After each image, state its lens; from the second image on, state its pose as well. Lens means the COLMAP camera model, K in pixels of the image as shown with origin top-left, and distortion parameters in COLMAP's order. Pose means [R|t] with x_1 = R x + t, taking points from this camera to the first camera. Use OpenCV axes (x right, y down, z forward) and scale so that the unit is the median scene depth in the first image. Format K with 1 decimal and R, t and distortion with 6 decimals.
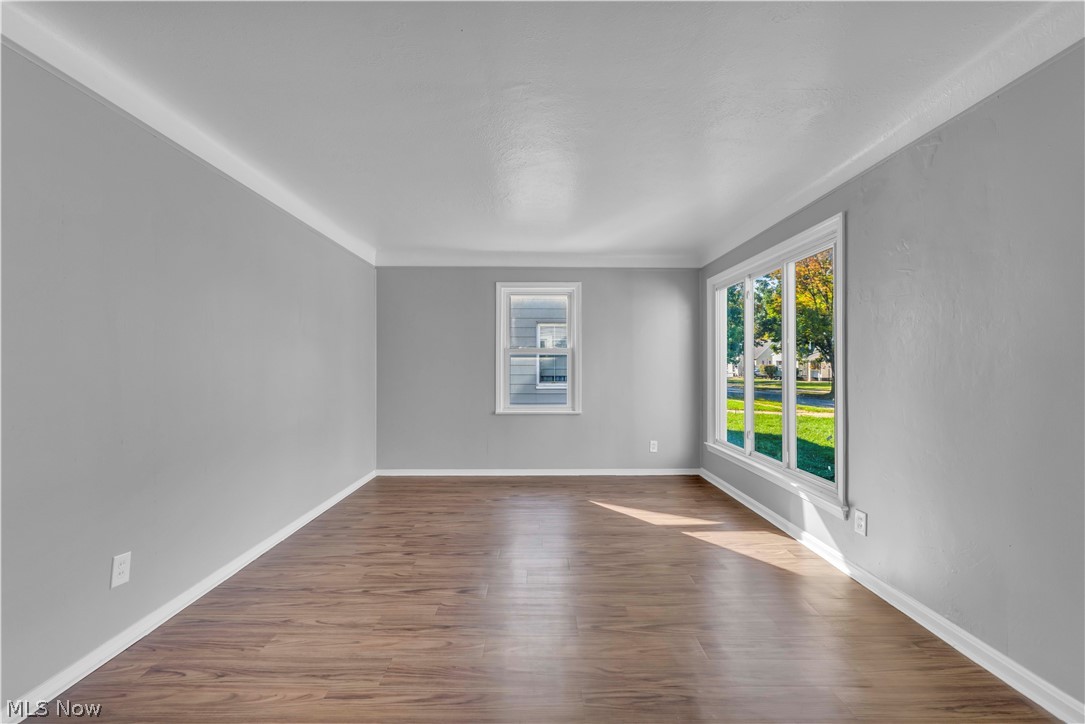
lens RADIAL K [[442.3, 0, 538.2], [0, 442.3, 365.8], [0, 0, 1]] dist [-0.004013, -0.000026]
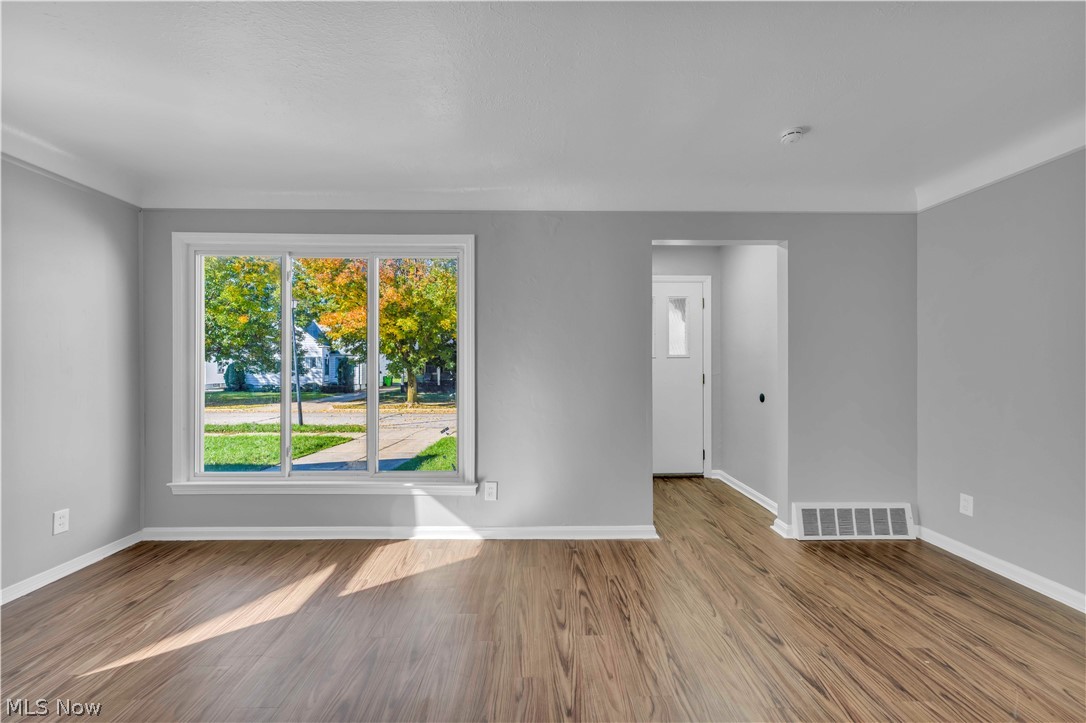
lens RADIAL K [[442.7, 0, 539.7], [0, 442.7, 361.9], [0, 0, 1]] dist [-0.004013, -0.000026]
pose [[-0.019193, 0.003795, 0.999809, -0.512200], [-0.000771, 0.999992, -0.003811, -0.004636], [-0.999816, -0.000844, -0.019190, 0.870156]]
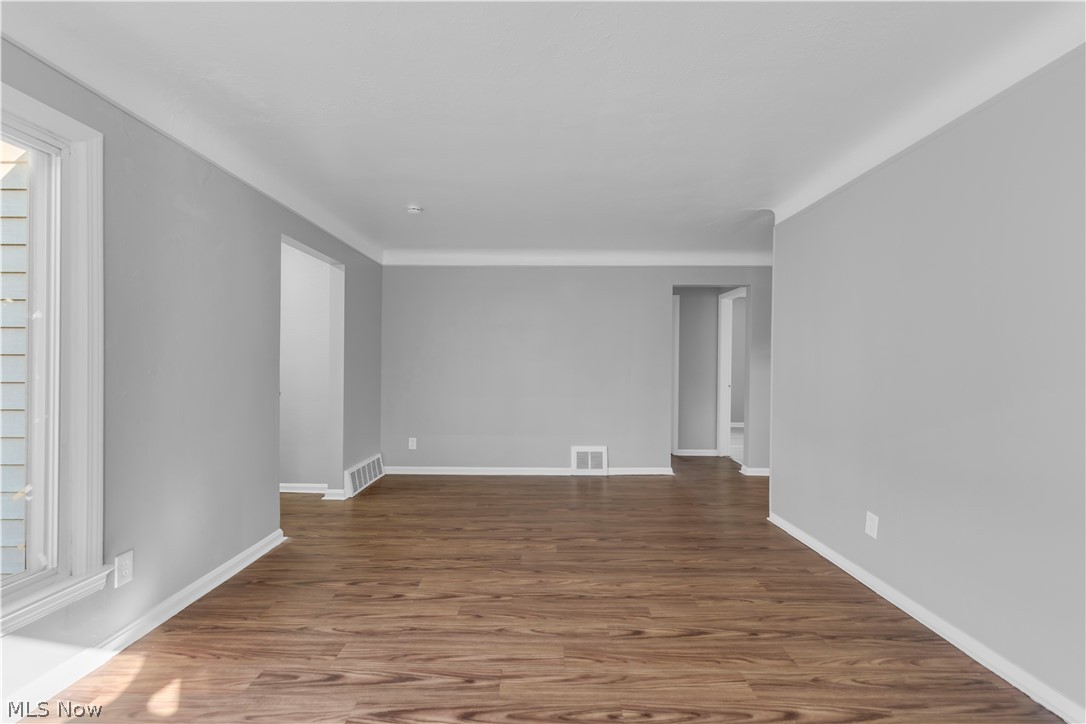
lens RADIAL K [[442.7, 0, 546.8], [0, 442.7, 362.5], [0, 0, 1]] dist [-0.004013, -0.000026]
pose [[-0.999936, -0.006209, -0.009477, 0.013729], [-0.006164, 0.999969, -0.004849, -0.000072], [0.009507, -0.004791, -0.999943, 1.736047]]
